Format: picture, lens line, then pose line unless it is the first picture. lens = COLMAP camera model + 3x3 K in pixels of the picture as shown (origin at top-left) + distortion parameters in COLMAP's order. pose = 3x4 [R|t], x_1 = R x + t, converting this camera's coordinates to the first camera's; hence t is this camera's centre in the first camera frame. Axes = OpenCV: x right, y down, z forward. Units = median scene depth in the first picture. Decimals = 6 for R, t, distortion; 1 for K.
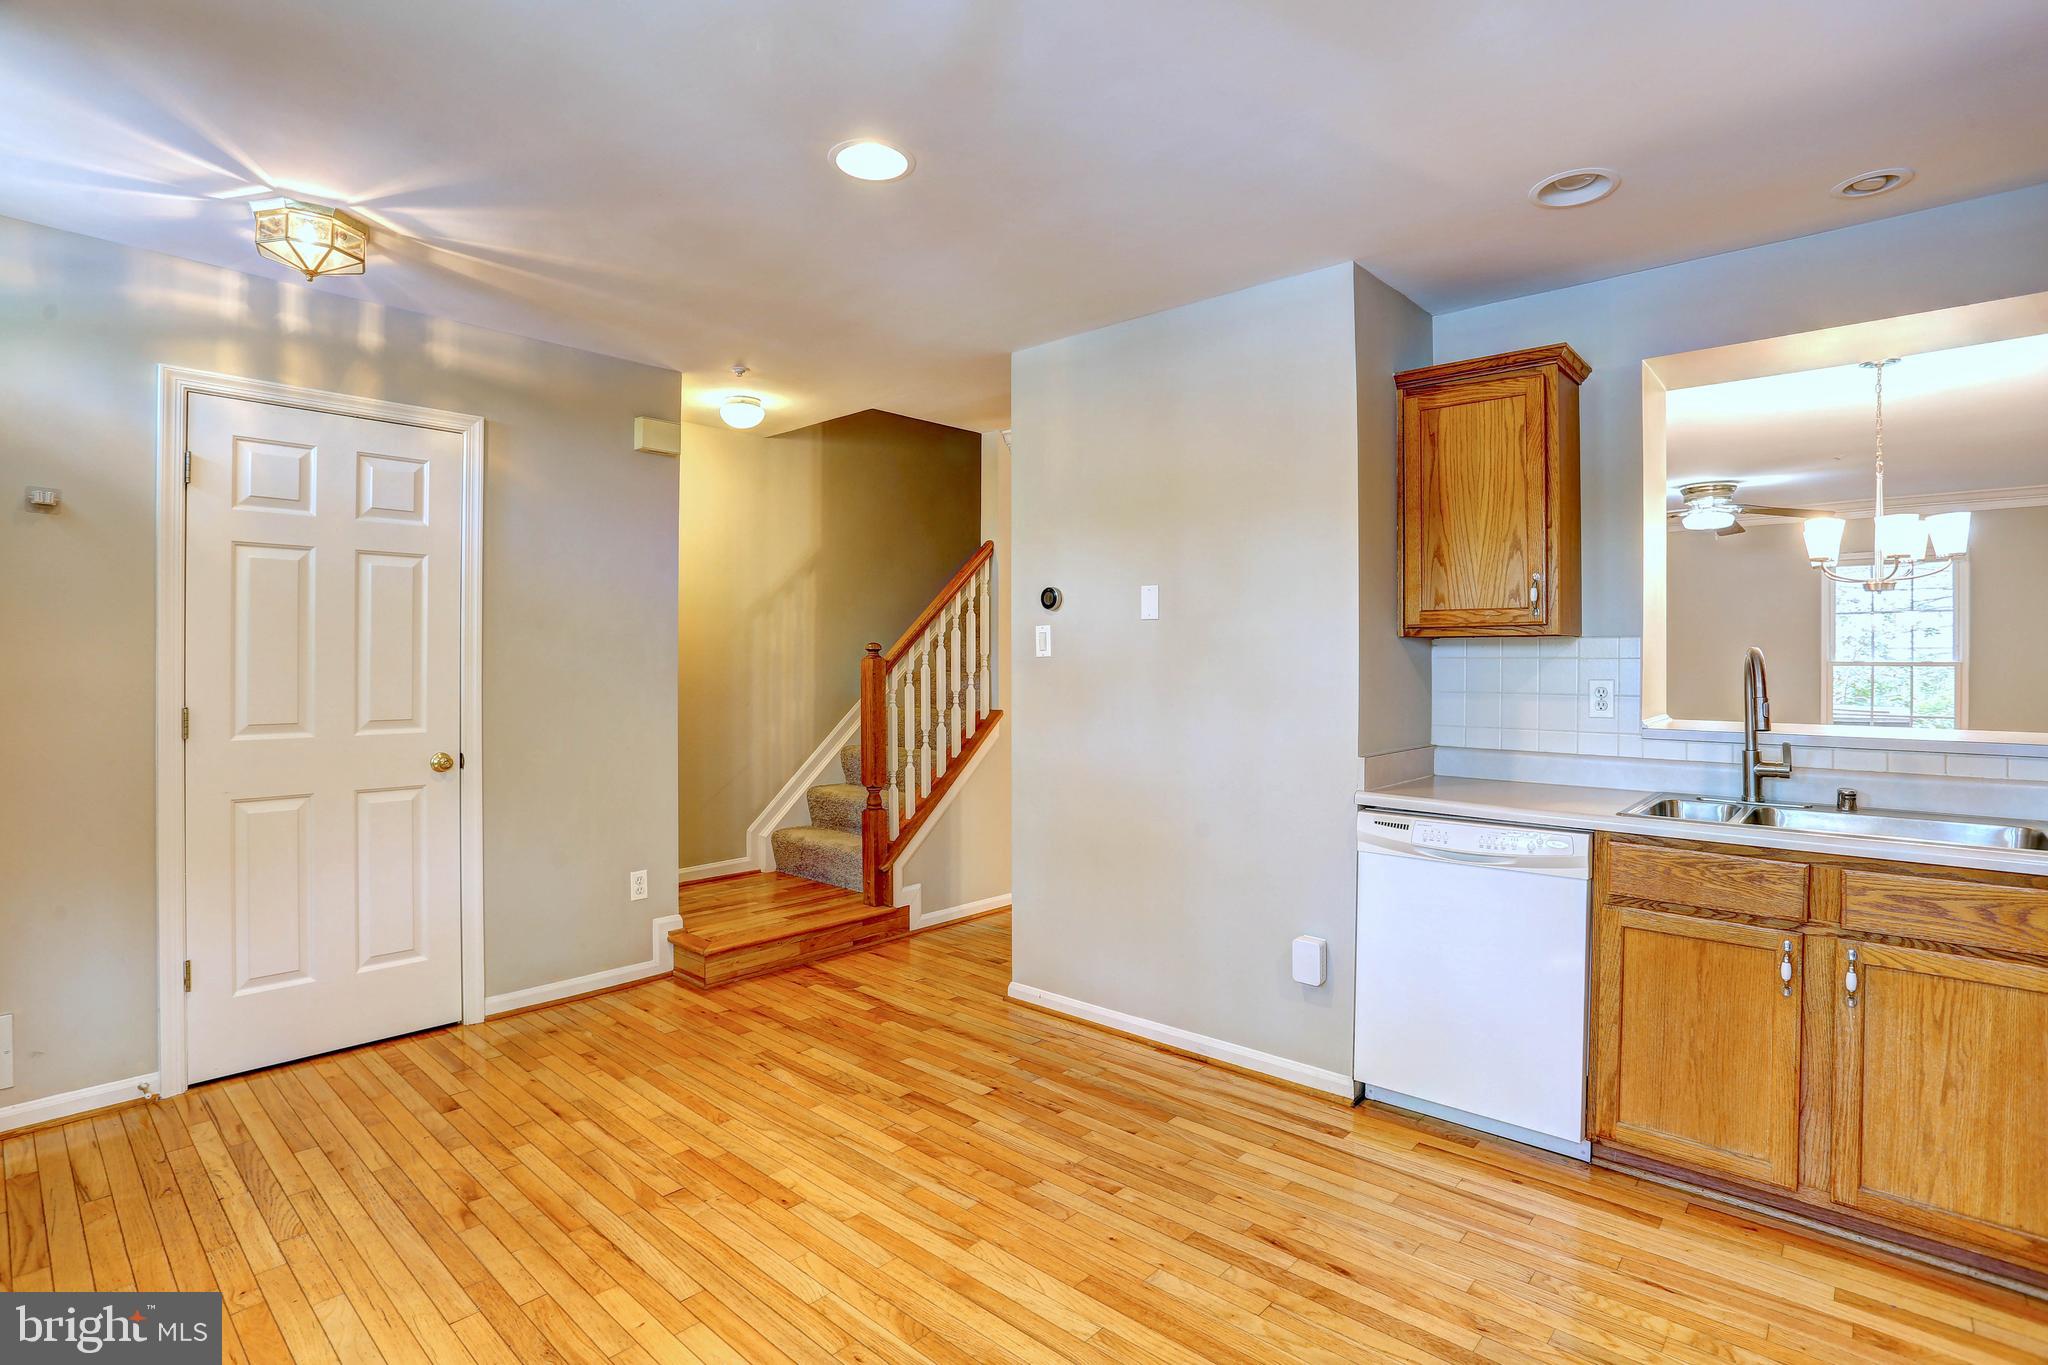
lens RADIAL K [[1009.5, 0, 1021.3], [0, 1009.5, 672.2], [0, 0, 1]] dist [-0.026470, 0.006362]
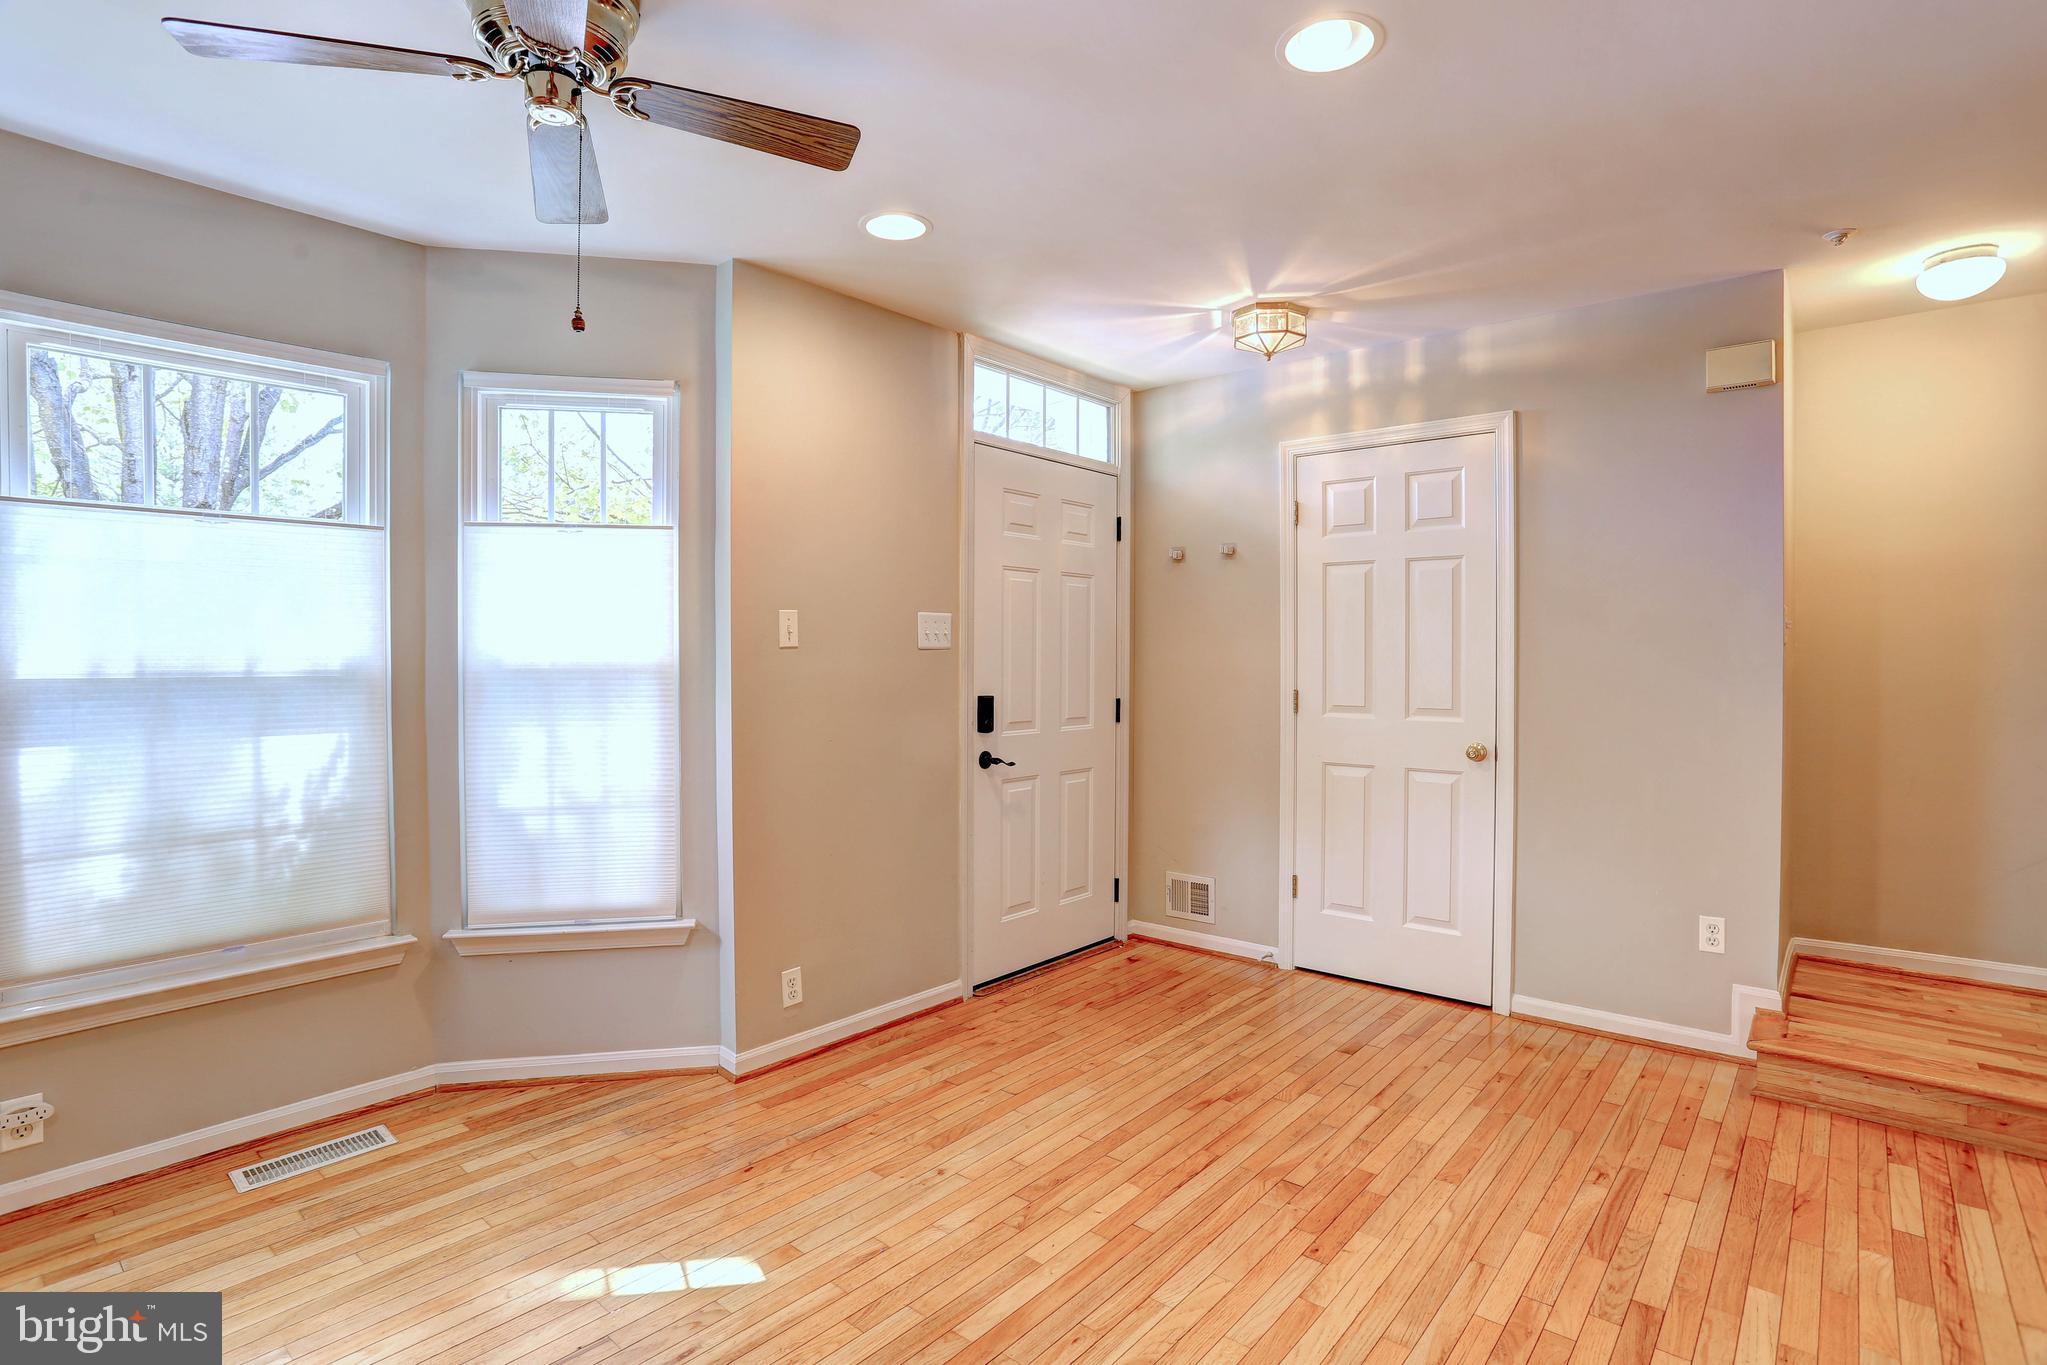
lens RADIAL K [[1009.0, 0, 1017.4], [0, 1009.0, 673.8], [0, 0, 1]] dist [-0.026470, 0.006362]
pose [[0.040488, 0.015293, -0.999063, 0.493909], [-0.011500, 0.999824, 0.014839, -0.001746], [0.999114, 0.010889, 0.040657, 0.527295]]
